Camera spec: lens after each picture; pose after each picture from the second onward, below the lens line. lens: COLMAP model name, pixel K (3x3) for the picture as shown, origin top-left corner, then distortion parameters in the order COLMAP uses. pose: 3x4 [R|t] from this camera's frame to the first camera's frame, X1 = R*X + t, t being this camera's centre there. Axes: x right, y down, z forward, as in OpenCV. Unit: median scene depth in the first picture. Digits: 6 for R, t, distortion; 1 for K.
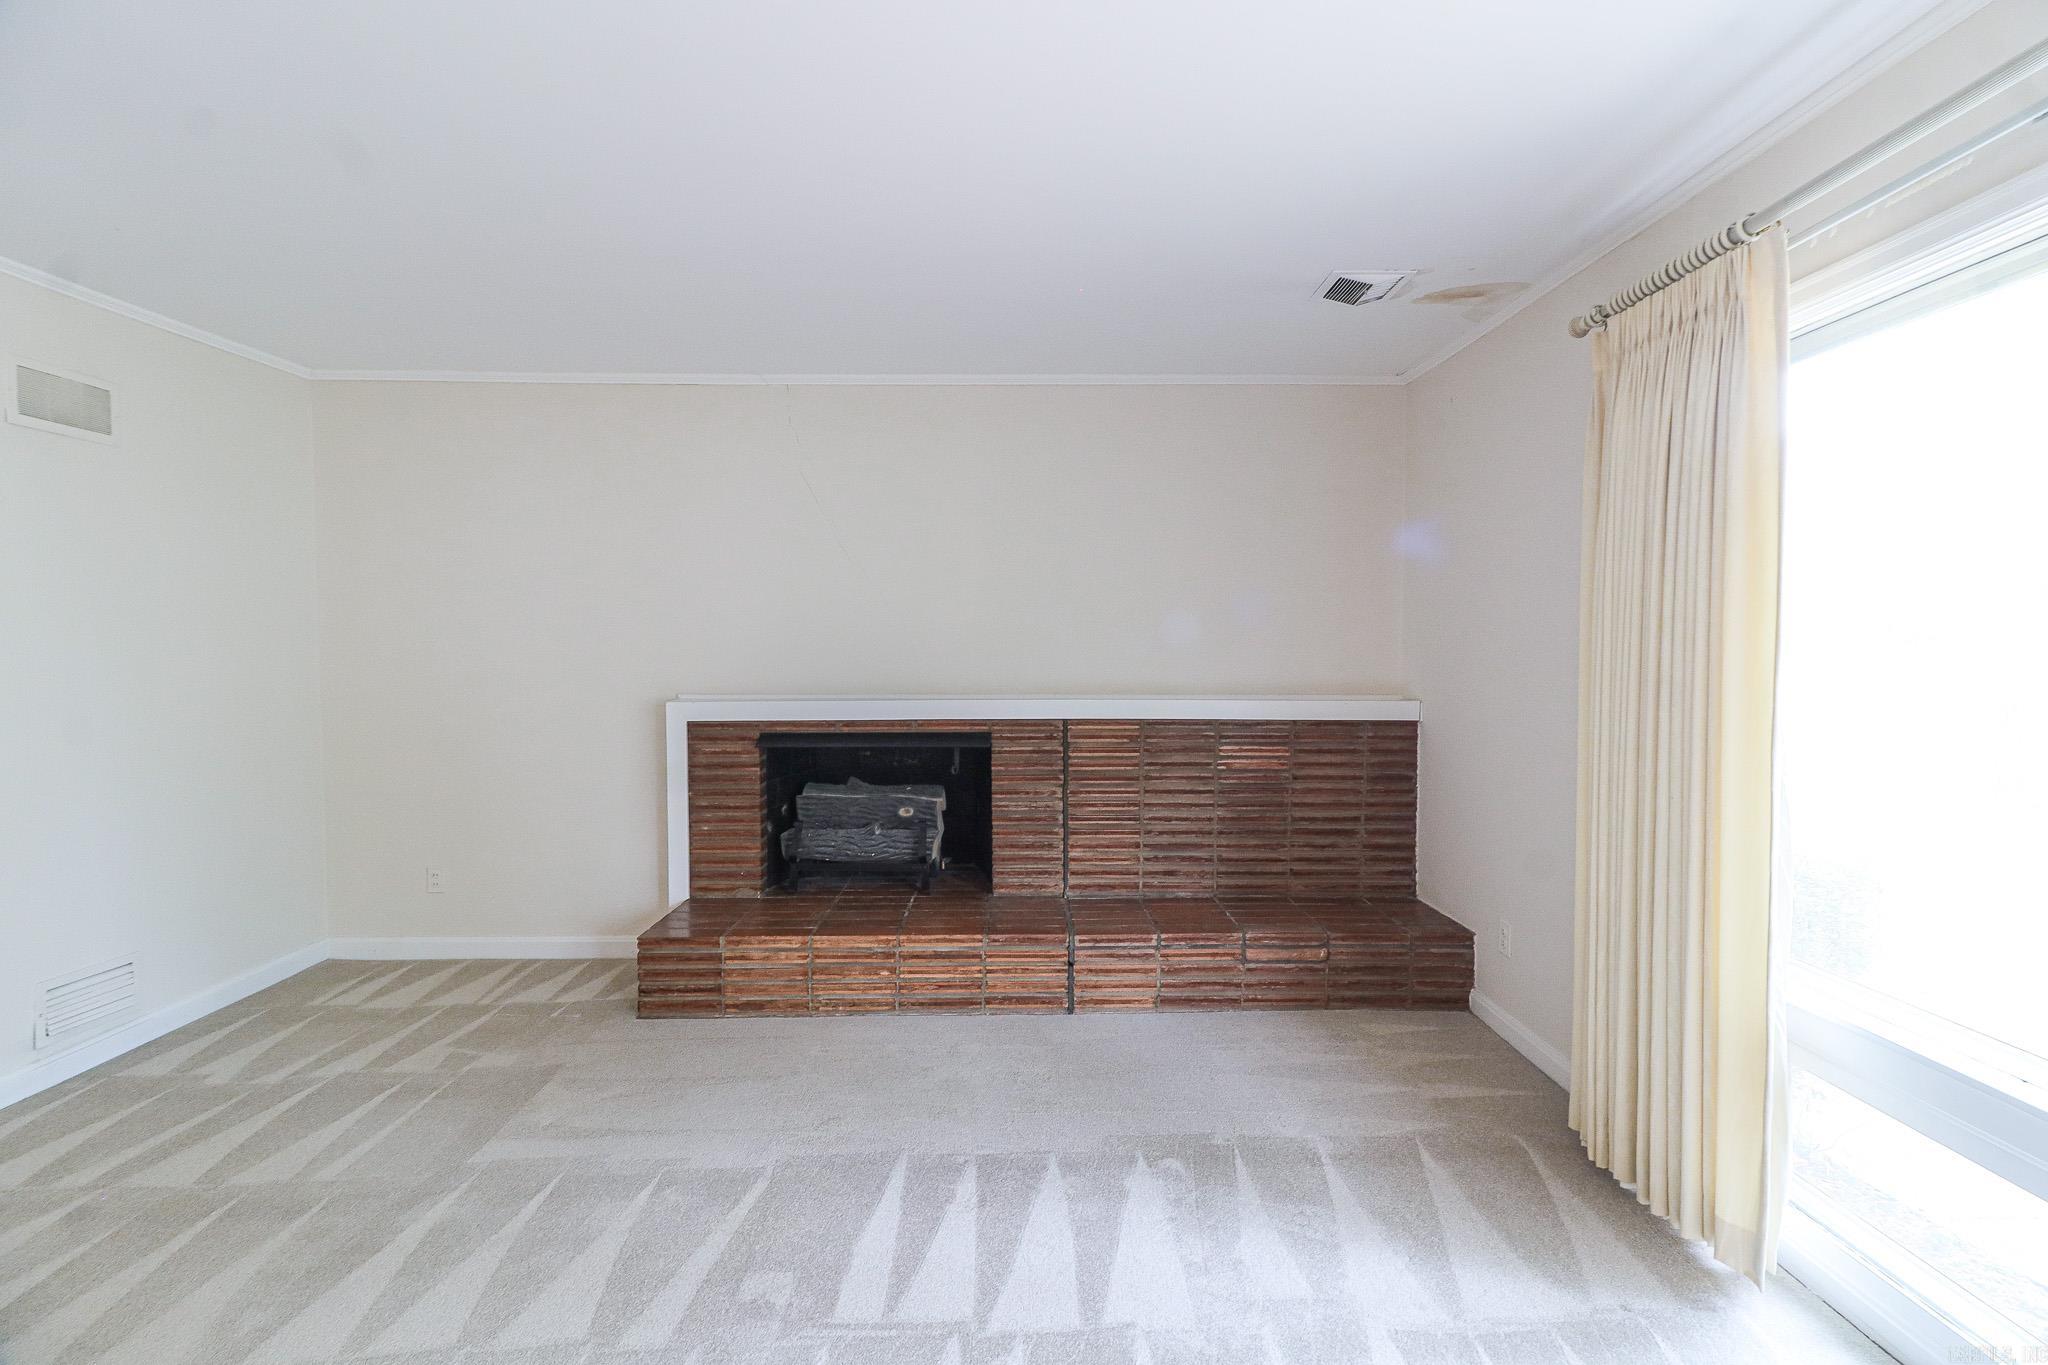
lens RADIAL K [[950.5, 0, 1032.2], [0, 950.5, 691.4], [0, 0, 1]] dist [0.012796, -0.000187]
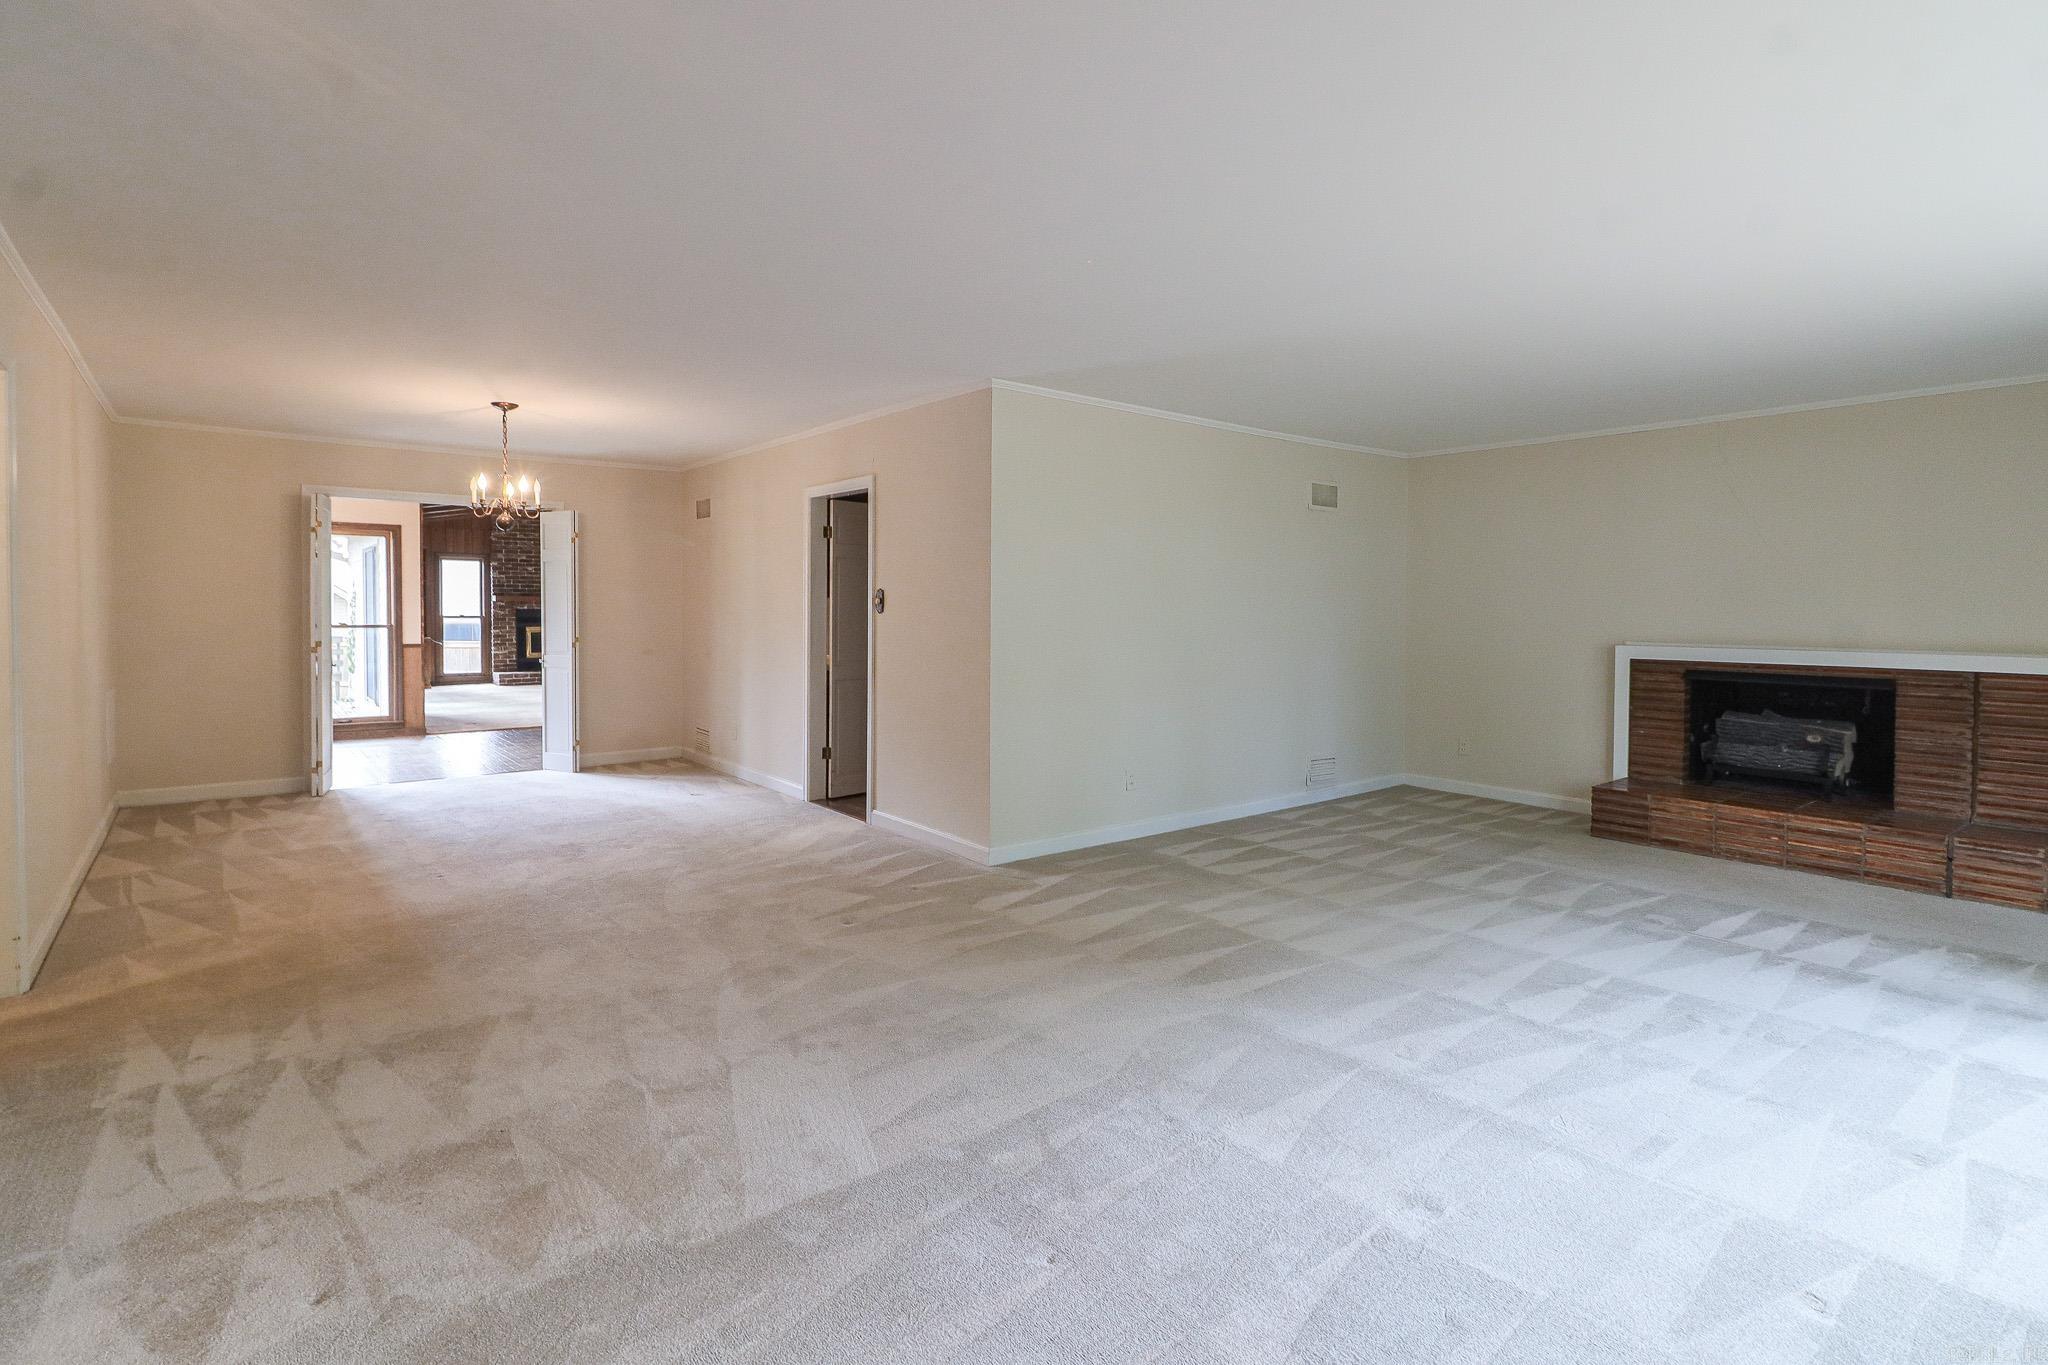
lens RADIAL K [[988.1, 0, 1020.9], [0, 988.1, 616.9], [0, 0, 1]] dist [0.001737, -0.010237]
pose [[0.614841, 0.012908, -0.788546, 0.270489], [-0.046108, 0.998744, -0.019602, 0.039844], [0.787302, 0.048410, 0.614664, -0.708377]]
